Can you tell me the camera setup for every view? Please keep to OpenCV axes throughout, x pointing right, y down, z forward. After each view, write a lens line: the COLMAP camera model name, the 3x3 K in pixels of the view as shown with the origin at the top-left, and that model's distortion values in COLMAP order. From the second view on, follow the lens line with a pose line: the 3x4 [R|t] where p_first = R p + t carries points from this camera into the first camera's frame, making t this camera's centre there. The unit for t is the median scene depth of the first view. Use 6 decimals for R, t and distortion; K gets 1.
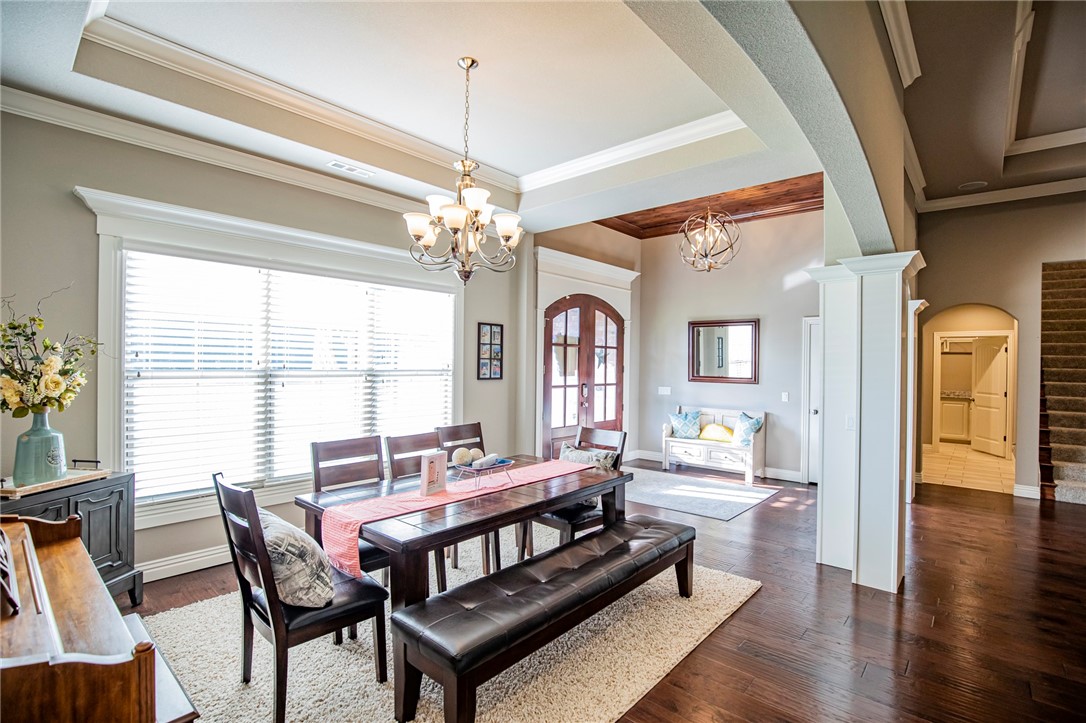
lens RADIAL K [[506.0, 0, 547.1], [0, 506.0, 360.4], [0, 0, 1]] dist [-0.035047, 0.007209]
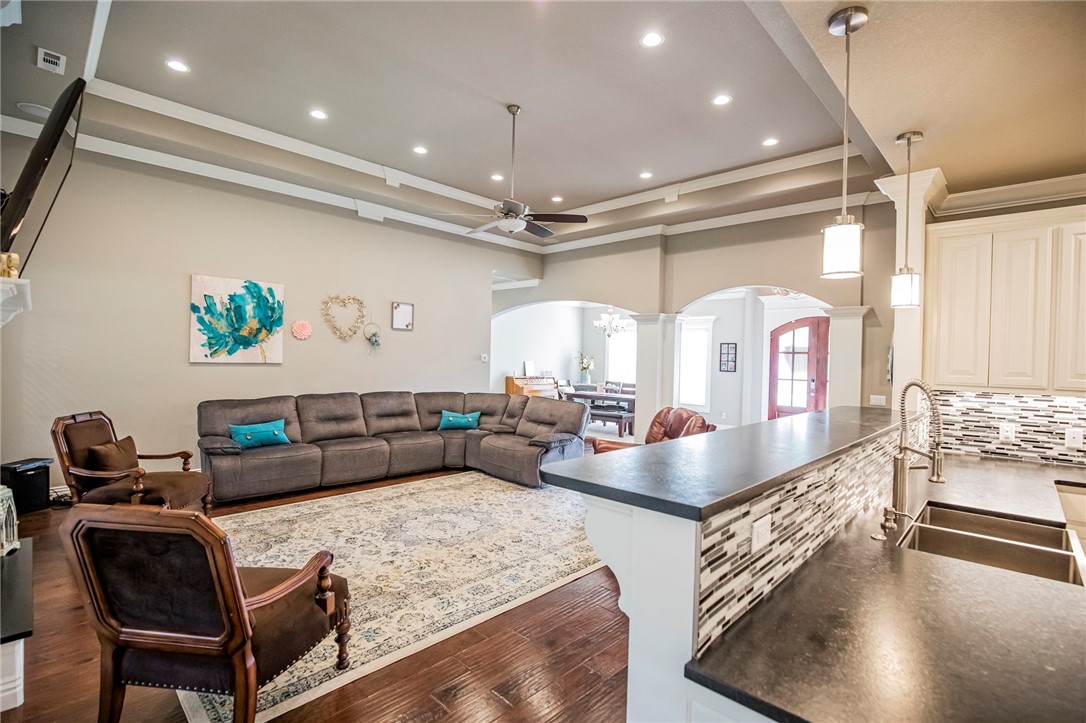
lens RADIAL K [[506.0, 0, 545.8], [0, 506.0, 363.1], [0, 0, 1]] dist [-0.035047, 0.007209]
pose [[-0.045343, -0.008205, -0.998938, 1.837364], [-0.023609, 0.999696, -0.007140, 0.034284], [0.998692, 0.023260, -0.045523, 0.379319]]
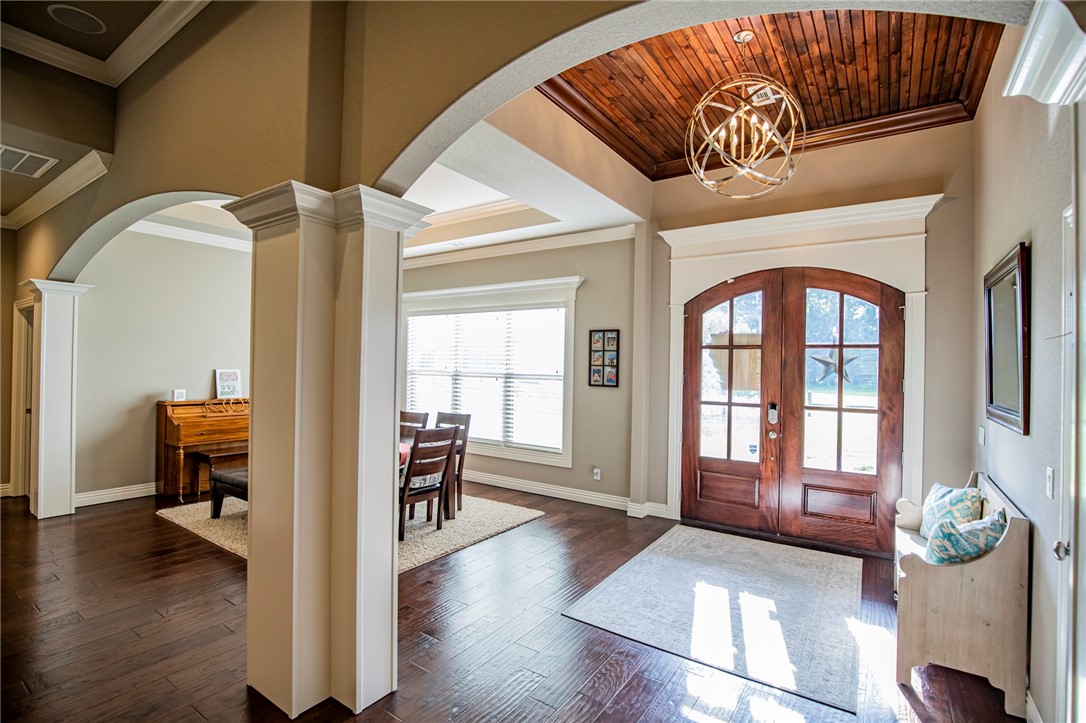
lens RADIAL K [[506.0, 0, 541.7], [0, 506.0, 359.2], [0, 0, 1]] dist [-0.035047, 0.007209]
pose [[0.121706, -0.025220, -0.992246, 0.837911], [-0.013833, 0.999537, -0.027102, 0.012530], [0.992470, 0.017025, 0.121300, 0.748802]]
